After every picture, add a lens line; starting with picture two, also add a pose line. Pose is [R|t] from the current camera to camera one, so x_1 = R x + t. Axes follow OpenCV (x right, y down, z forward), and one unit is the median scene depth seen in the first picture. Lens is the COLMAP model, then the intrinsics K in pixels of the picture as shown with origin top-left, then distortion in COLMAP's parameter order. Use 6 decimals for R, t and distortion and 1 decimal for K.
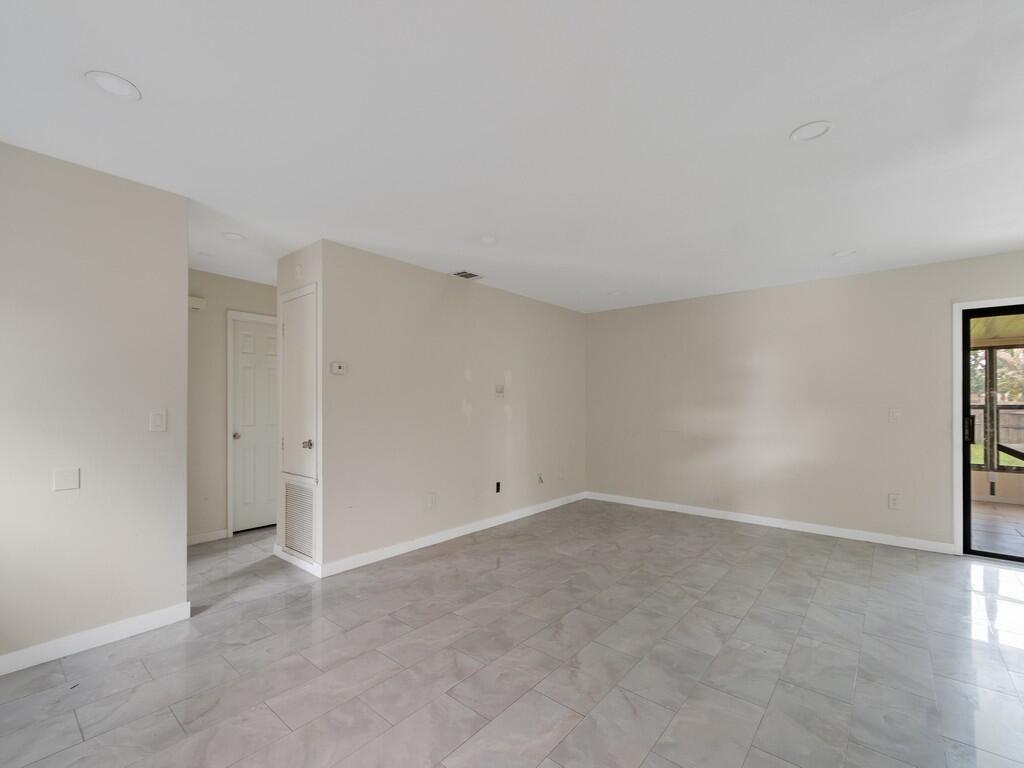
lens RADIAL K [[448.5, 0, 500.1], [0, 448.5, 398.8], [0, 0, 1]] dist [0.002902, -0.000399]
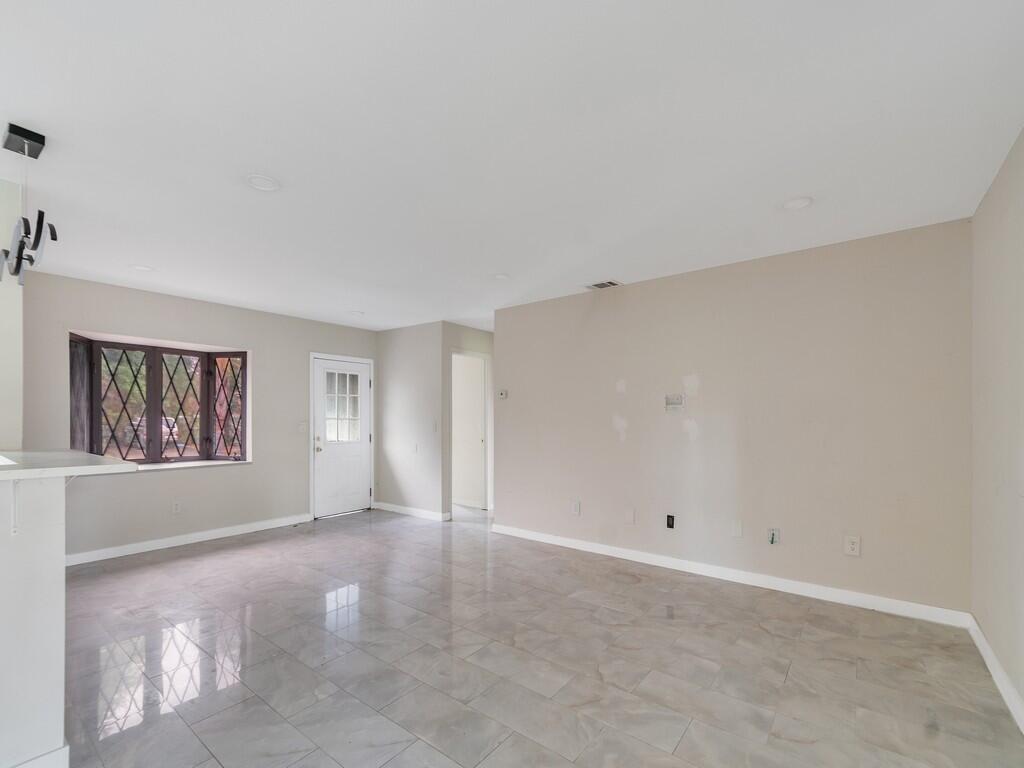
lens RADIAL K [[458.3, 0, 496.6], [0, 458.3, 420.4], [0, 0, 1]] dist [0.009199, -0.000484]
pose [[0.037298, 0.001728, -0.999303, 1.059417], [0.013653, 0.999904, 0.002238, 0.011715], [0.999211, -0.013727, 0.037271, 0.868497]]
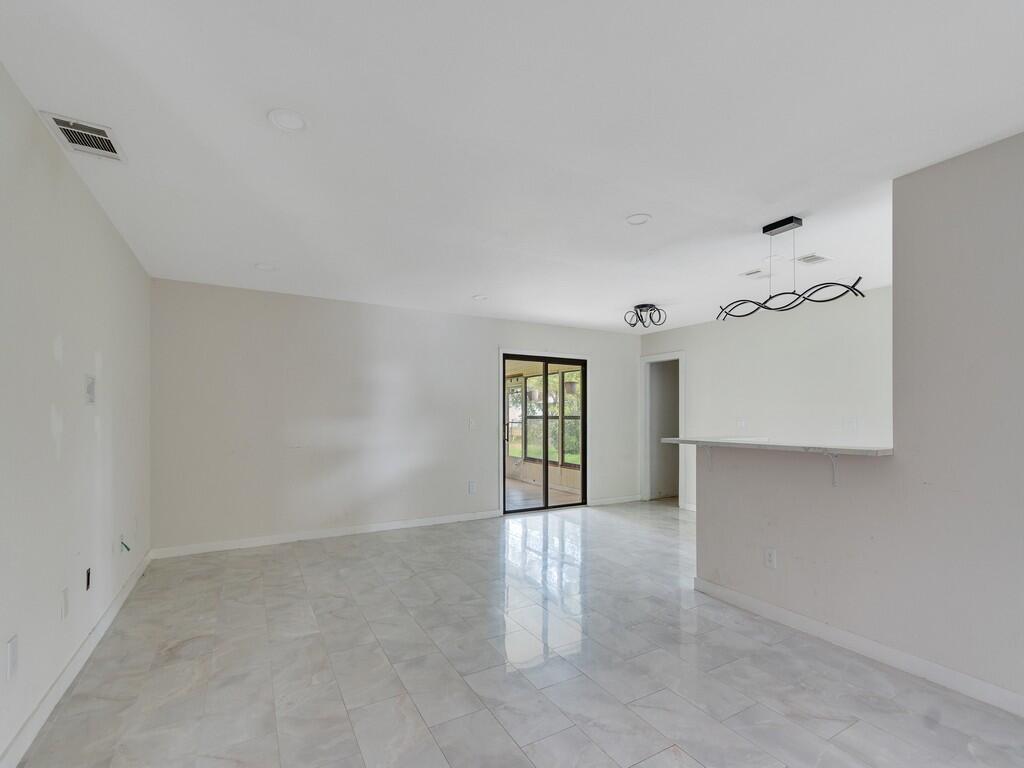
lens RADIAL K [[453.9, 0, 493.7], [0, 453.9, 408.8], [0, 0, 1]] dist [0.010008, -0.004013]
pose [[0.350744, 0.013248, 0.936378, -0.434737], [-0.014473, 0.999857, -0.008725, 0.002940], [-0.936360, -0.010492, 0.350885, 0.516108]]
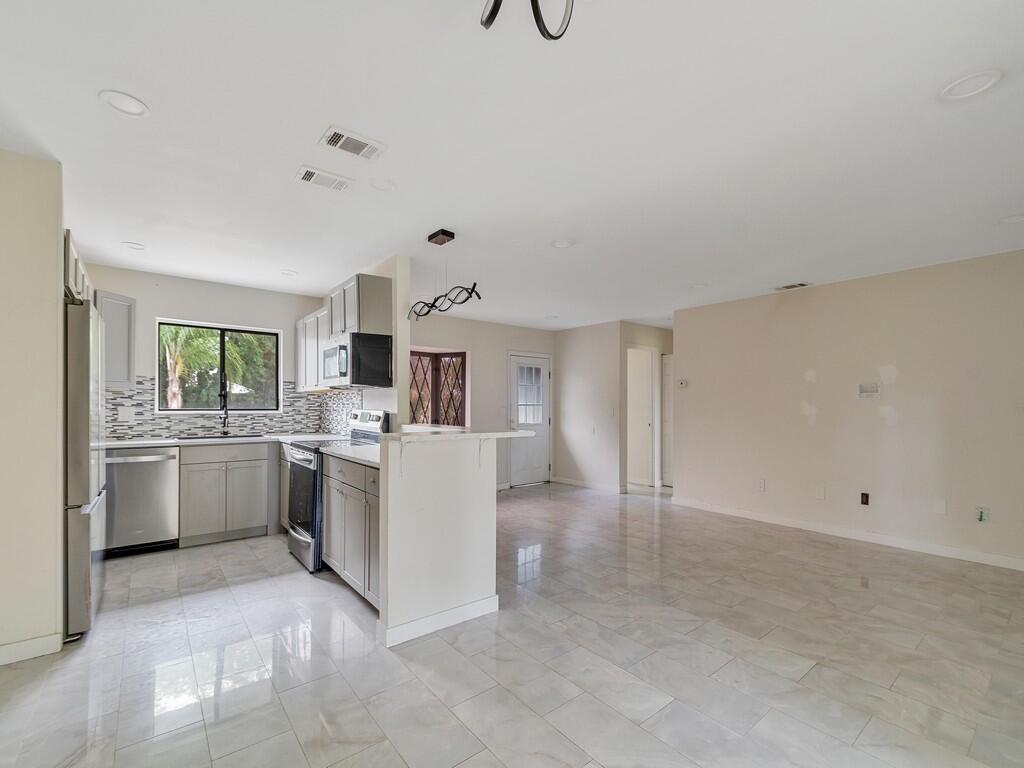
lens RADIAL K [[453.9, 0, 493.7], [0, 453.9, 408.8], [0, 0, 1]] dist [0.010008, -0.004013]
pose [[-0.196886, 0.005298, -0.980412, 1.343764], [0.011152, 0.999933, 0.003164, 0.010031], [0.980363, -0.010311, -0.196931, 0.605236]]
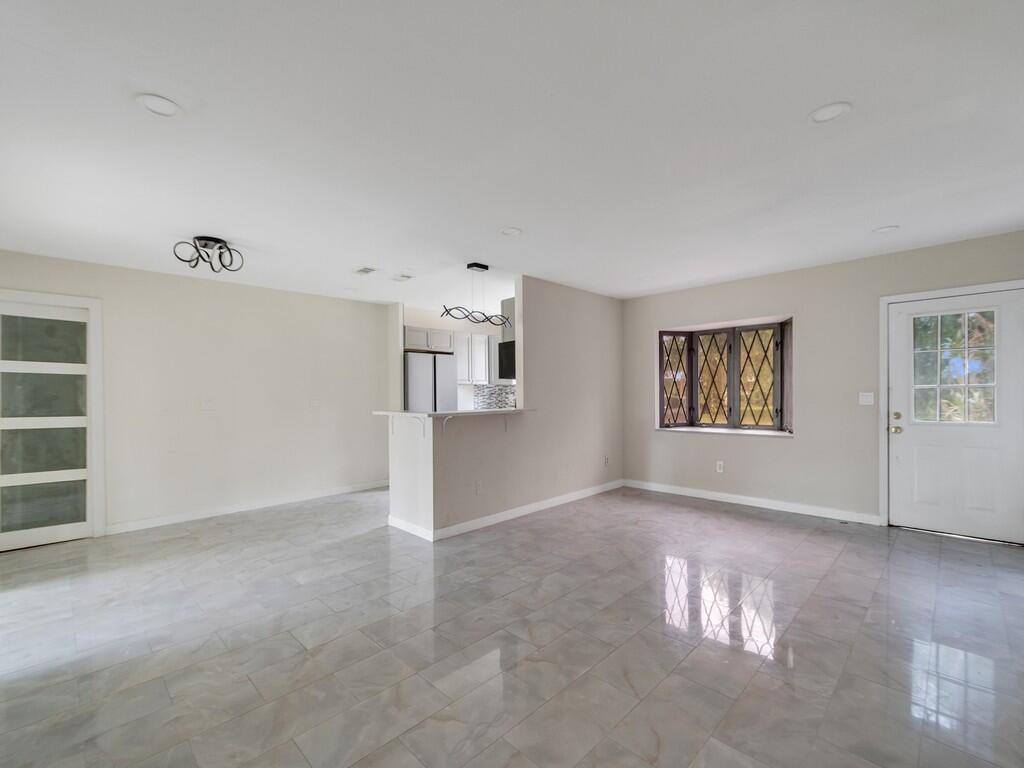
lens RADIAL K [[448.5, 0, 500.1], [0, 448.5, 398.8], [0, 0, 1]] dist [0.002902, -0.000399]
pose [[-0.996805, 0.009949, 0.079250, 0.334909], [0.009877, 0.999950, -0.001296, 0.020458], [-0.079259, -0.000509, -0.996854, 1.504129]]
